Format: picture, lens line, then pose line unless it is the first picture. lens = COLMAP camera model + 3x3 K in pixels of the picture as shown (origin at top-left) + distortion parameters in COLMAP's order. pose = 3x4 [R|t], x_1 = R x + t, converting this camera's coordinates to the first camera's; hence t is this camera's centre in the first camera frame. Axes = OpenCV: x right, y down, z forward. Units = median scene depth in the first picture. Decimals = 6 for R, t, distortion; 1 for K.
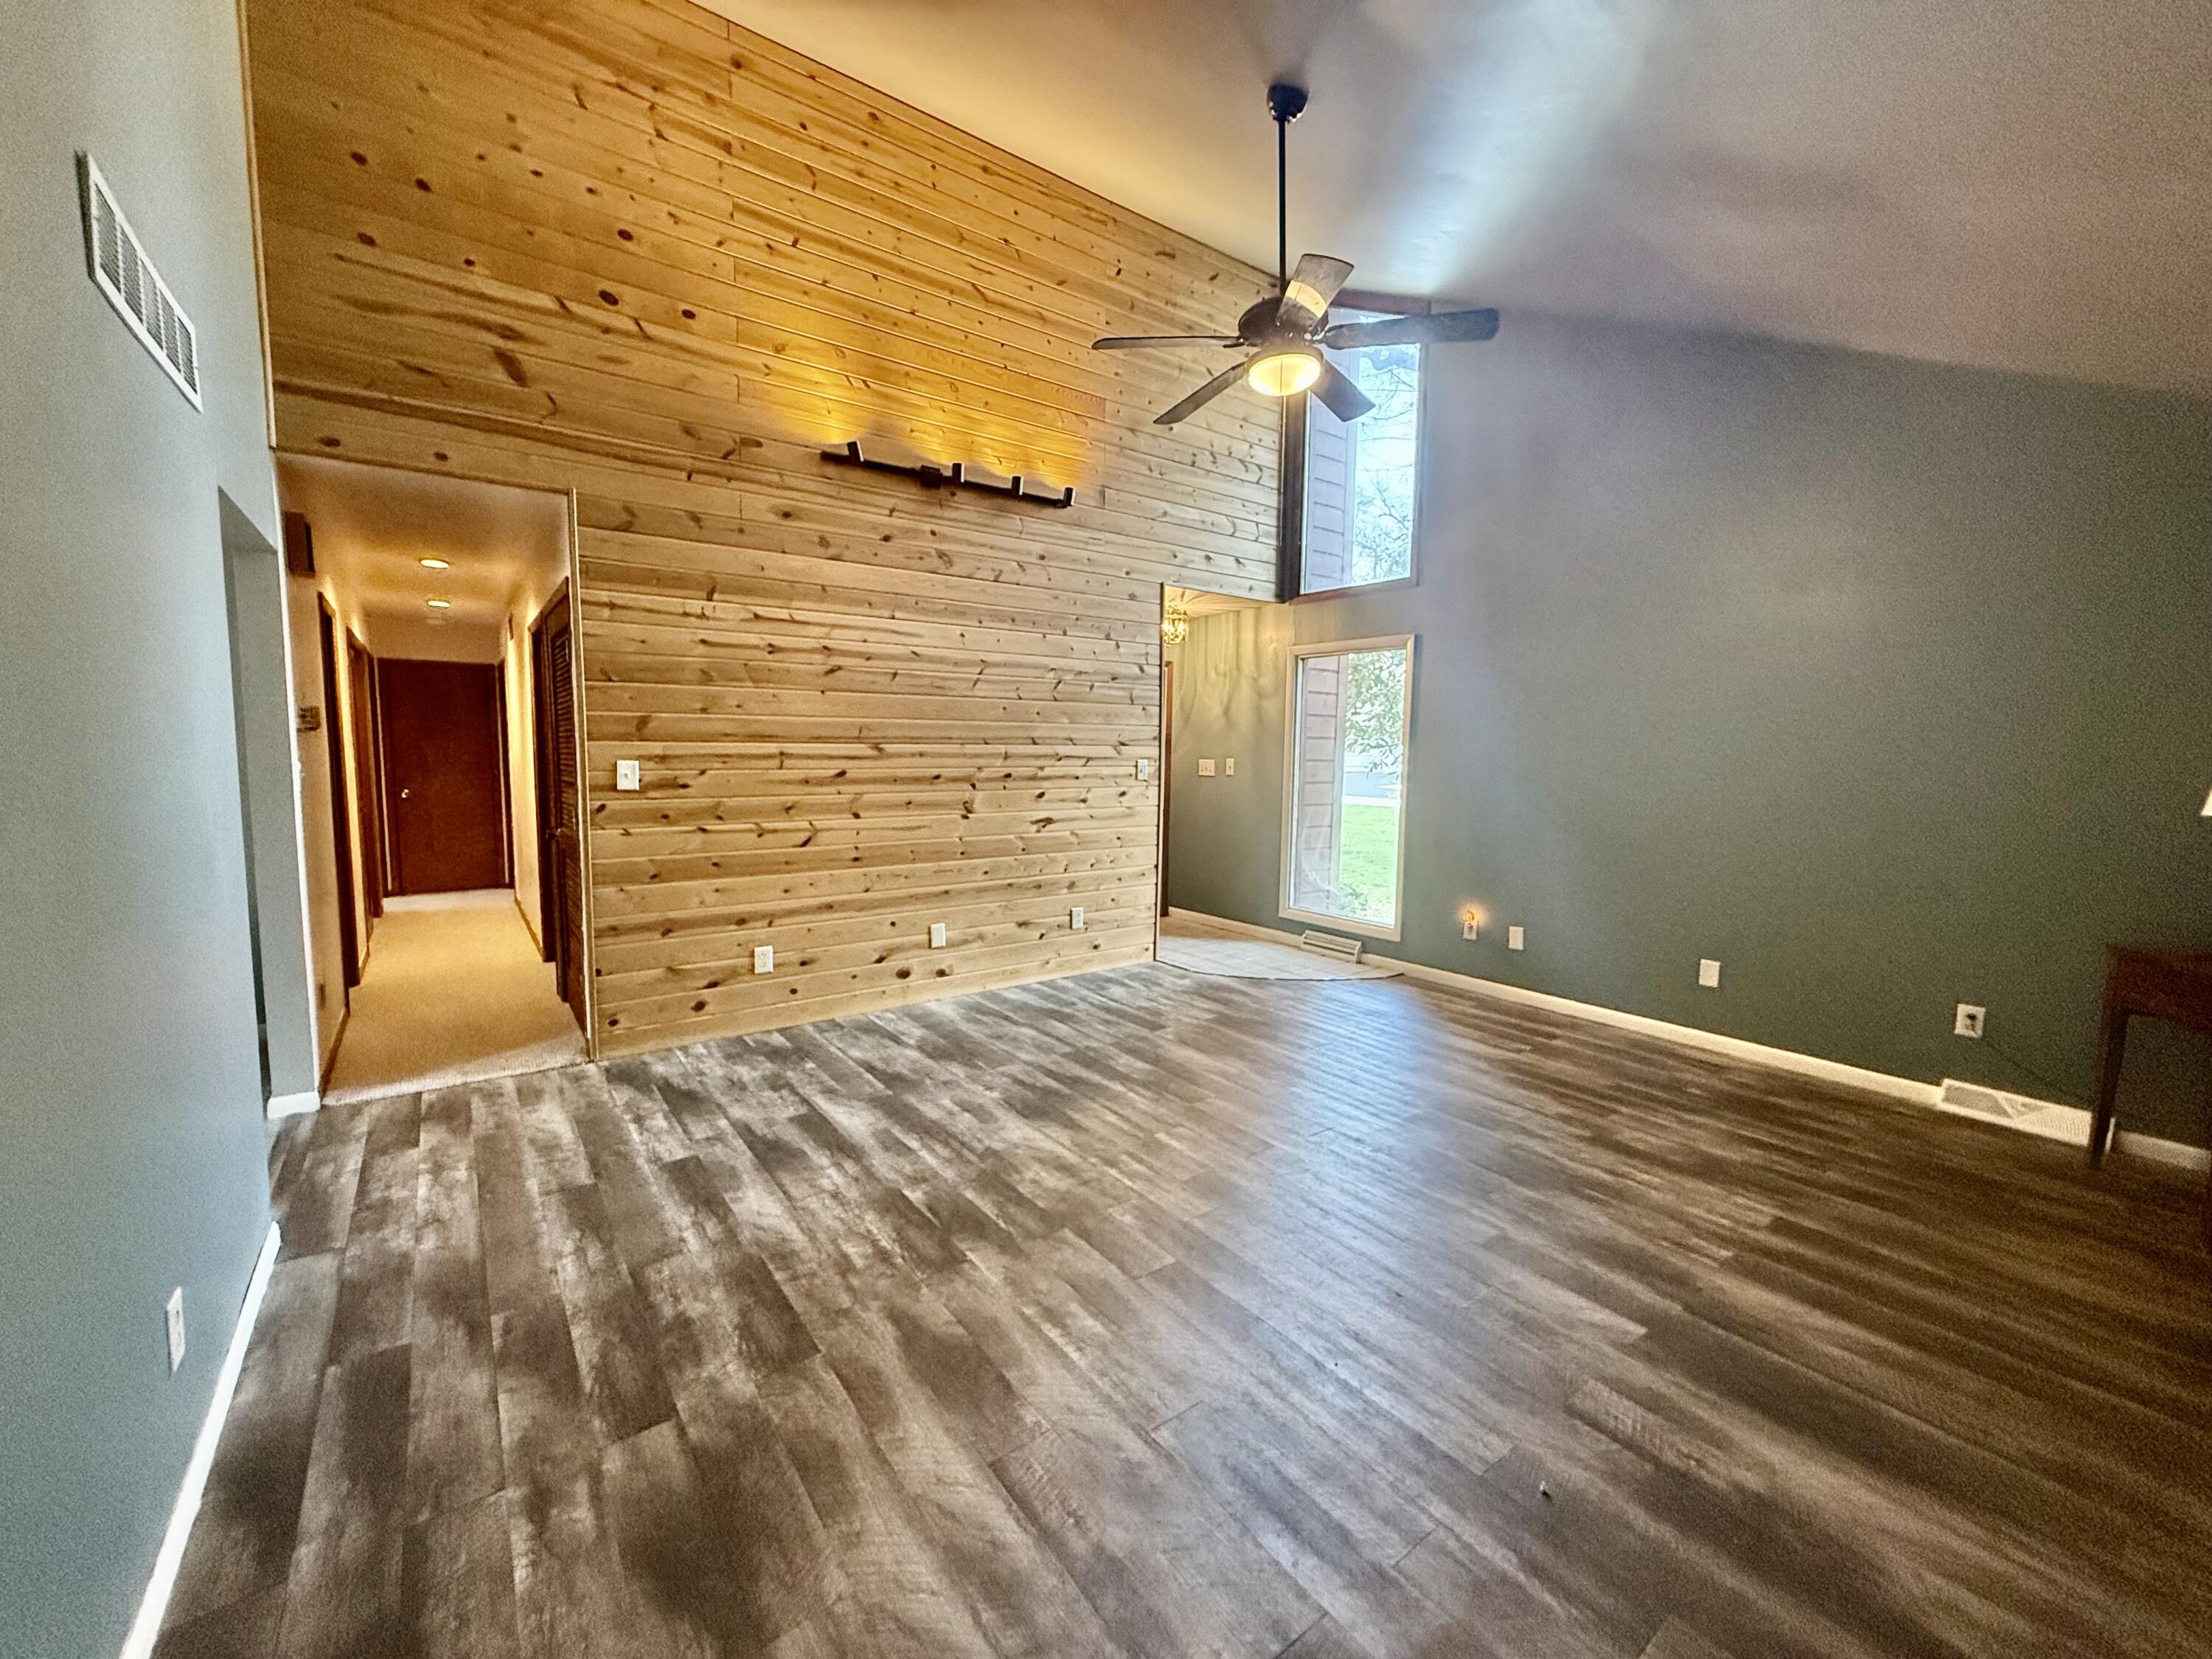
lens RADIAL K [[887.4, 0, 1104.2], [0, 887.4, 830.0], [0, 0, 1]] dist [0.001014, -0.000695]
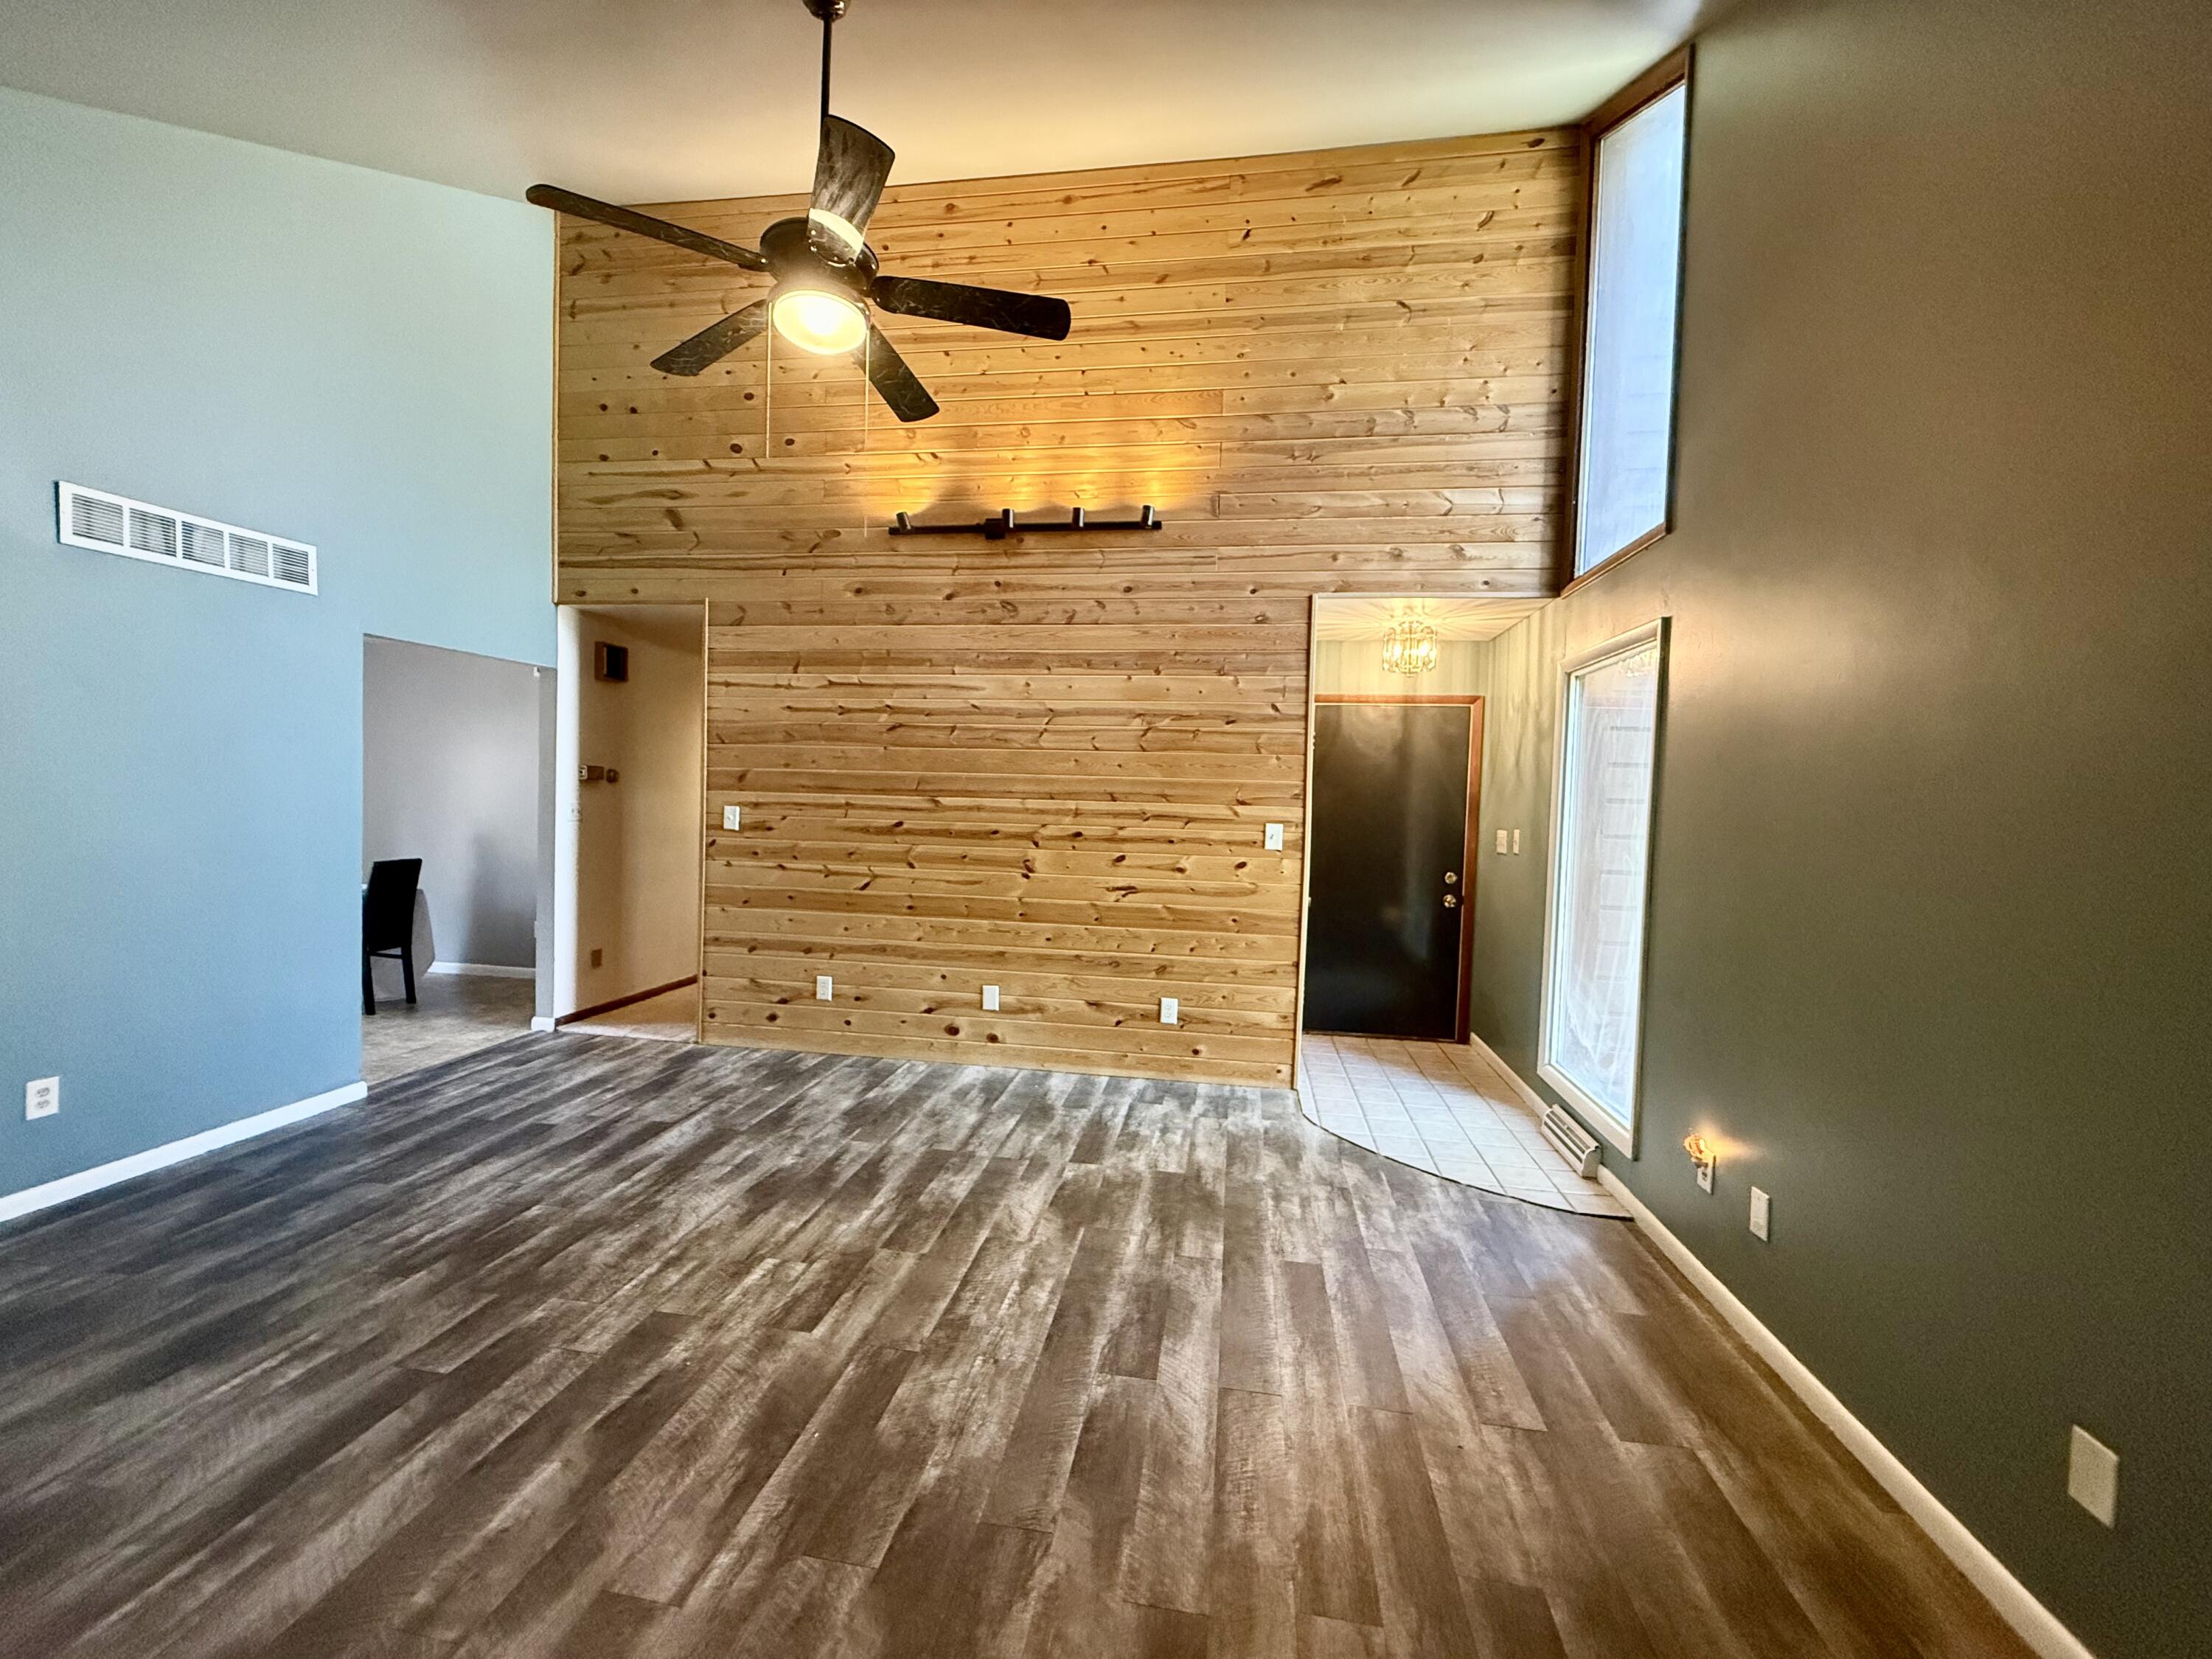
lens RADIAL K [[887.4, 0, 1098.0], [0, 887.4, 827.5], [0, 0, 1]] dist [0.001014, -0.000695]
pose [[0.694301, 0.034267, -0.718869, 0.648869], [-0.089242, 0.995256, -0.038750, -0.041593], [0.714131, 0.091058, 0.694065, 0.458007]]
